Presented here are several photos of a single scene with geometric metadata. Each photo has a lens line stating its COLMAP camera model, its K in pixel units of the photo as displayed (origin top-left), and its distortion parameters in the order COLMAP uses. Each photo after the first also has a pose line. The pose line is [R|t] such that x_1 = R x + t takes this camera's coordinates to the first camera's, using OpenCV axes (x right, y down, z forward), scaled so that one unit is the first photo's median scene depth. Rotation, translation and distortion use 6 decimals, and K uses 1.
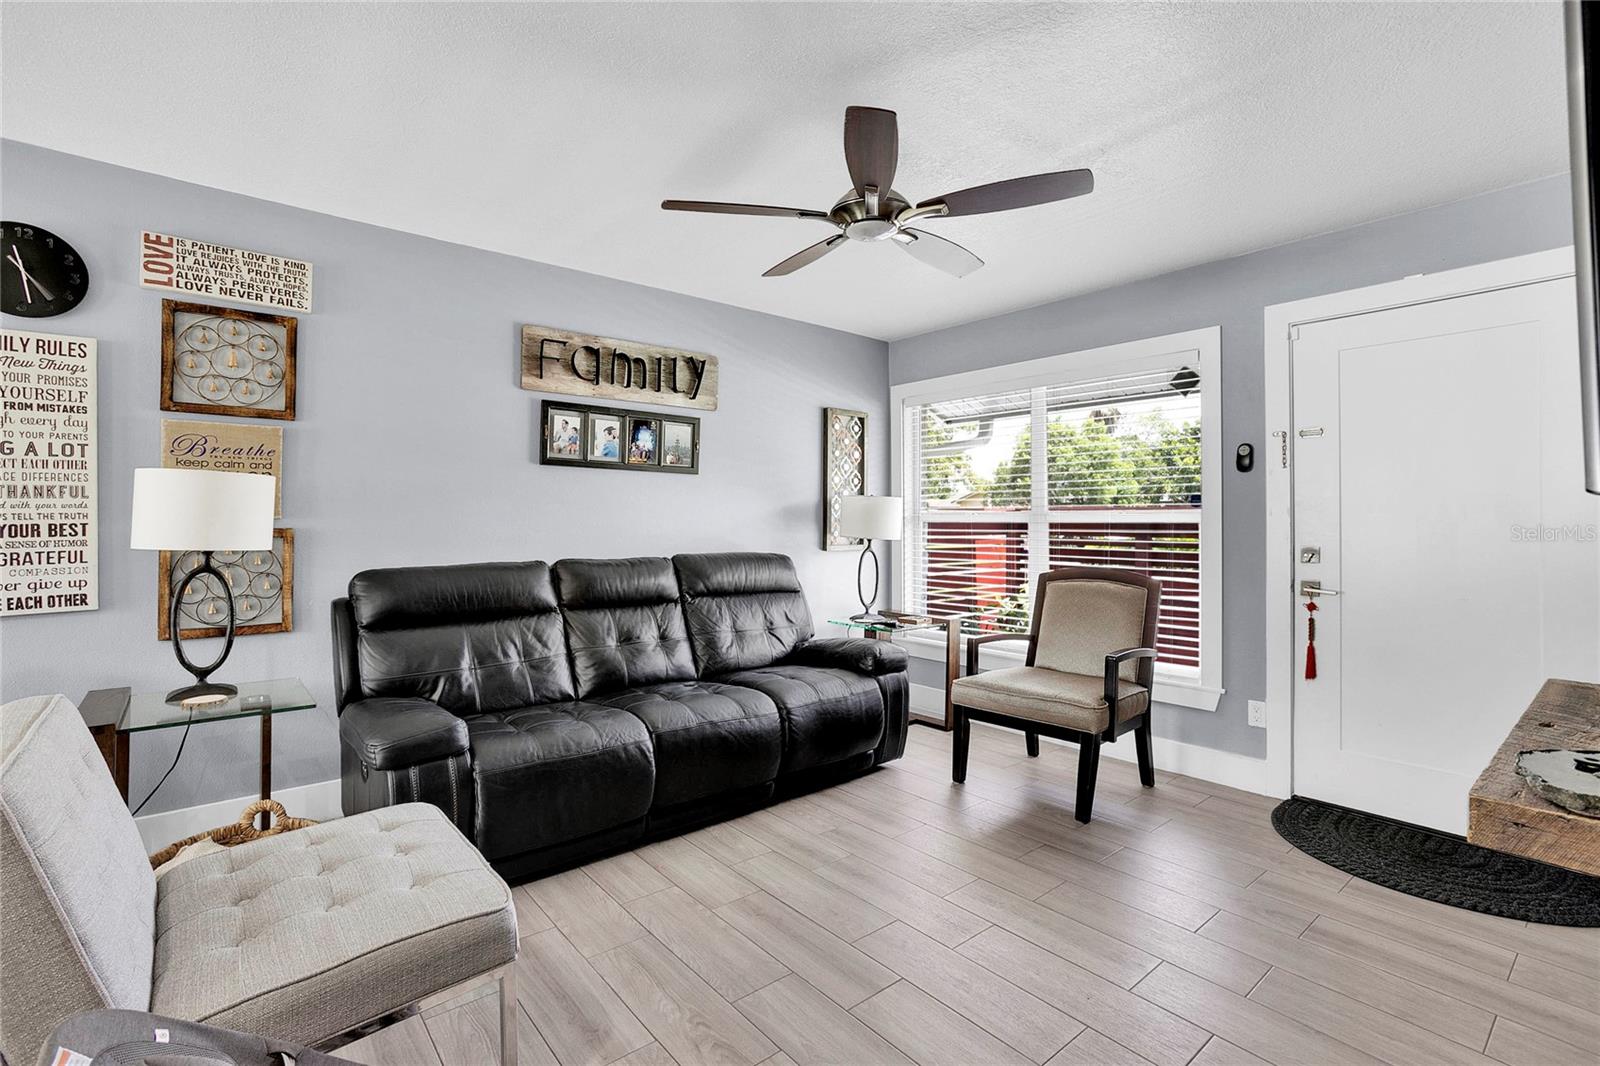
lens RADIAL K [[732.9, 0, 794.4], [0, 732.9, 515.0], [0, 0, 1]] dist [0.001795, 0.000282]
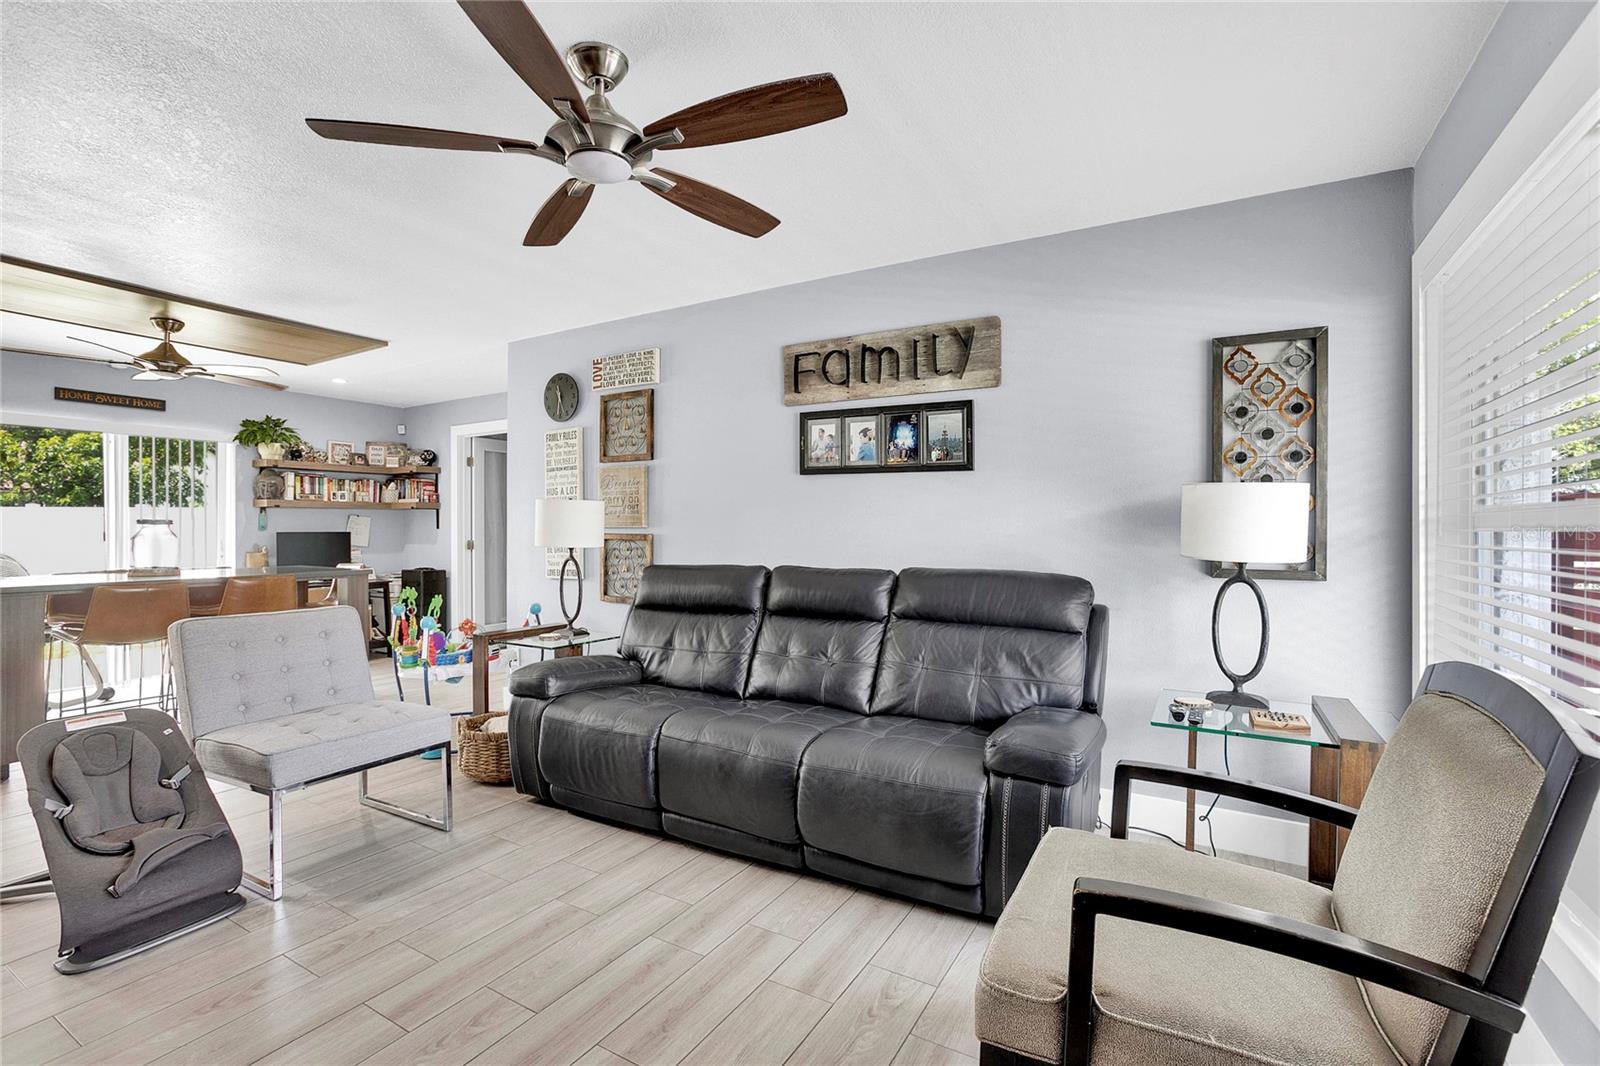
lens RADIAL K [[716.3, 0, 796.1], [0, 716.3, 537.9], [0, 0, 1]] dist [-0.021001, 0.000342]
pose [[0.351937, 0.007906, -0.935990, 0.596677], [0.004496, 0.999939, 0.010137, 0.010901], [0.936013, -0.007776, 0.351880, 0.611352]]
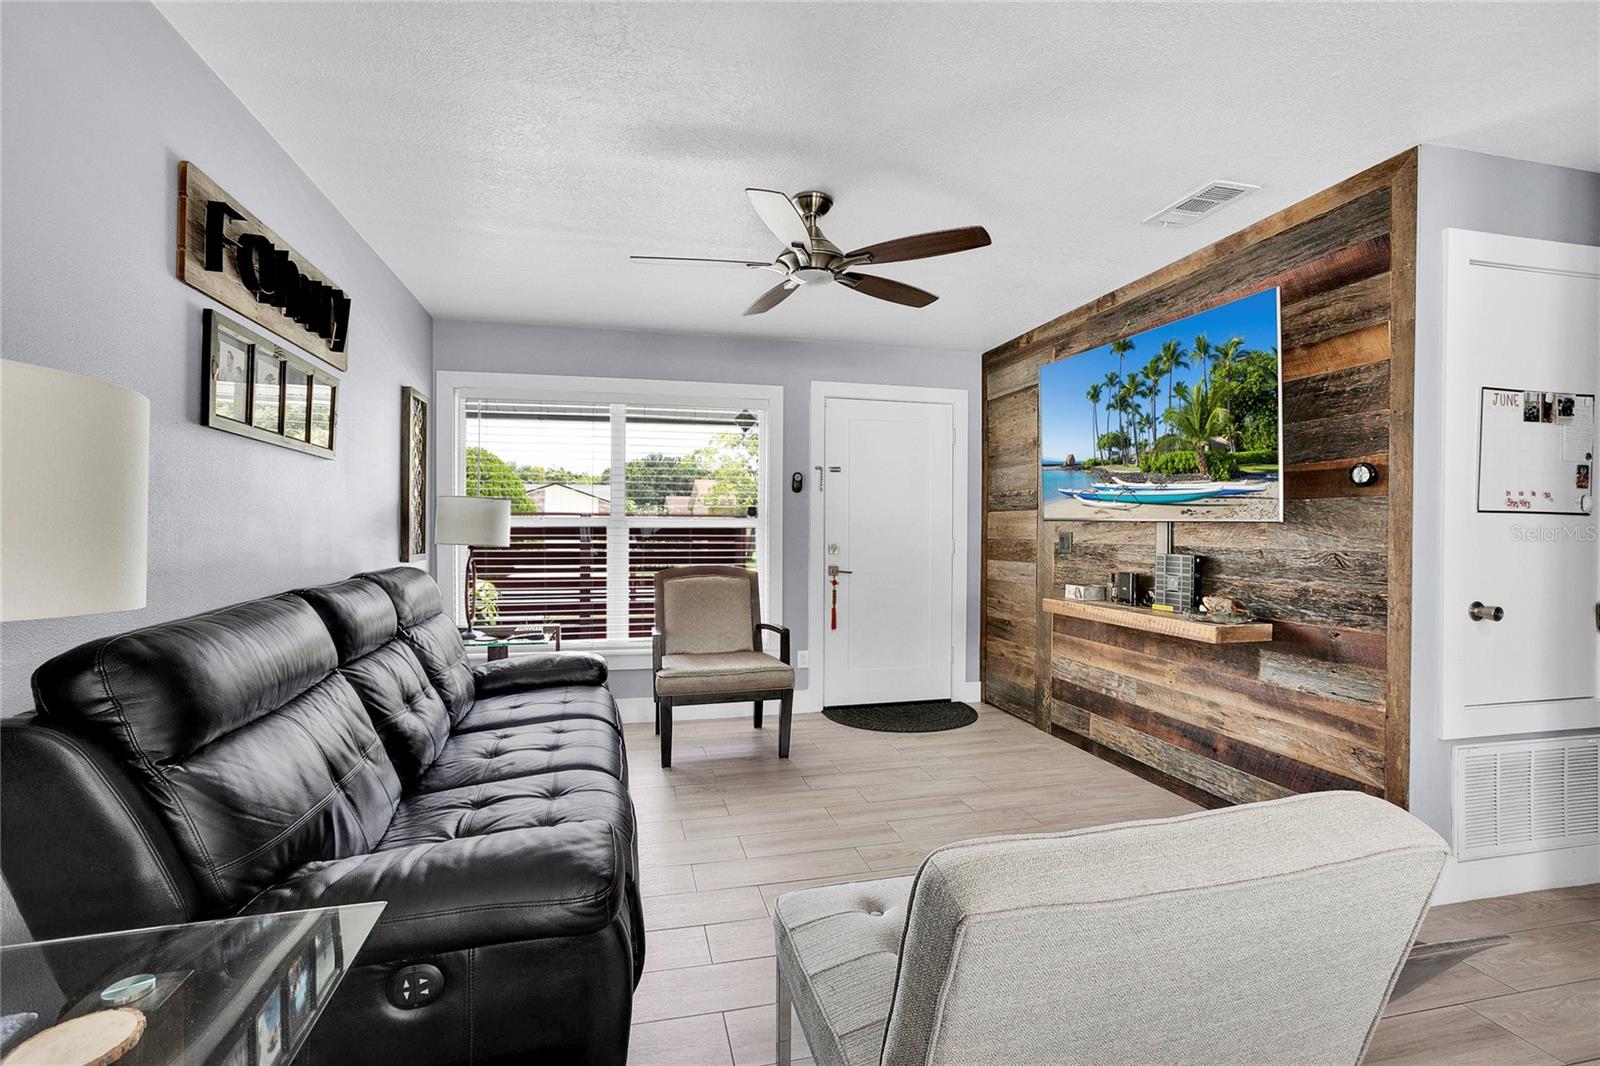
lens RADIAL K [[728.5, 0, 794.1], [0, 728.5, 524.8], [0, 0, 1]] dist [-0.040309, 0.000386]
pose [[0.439796, 0.002109, 0.898095, -0.613543], [-0.013368, 0.999902, 0.004199, -0.001444], [-0.897998, -0.013852, 0.439781, 0.347851]]
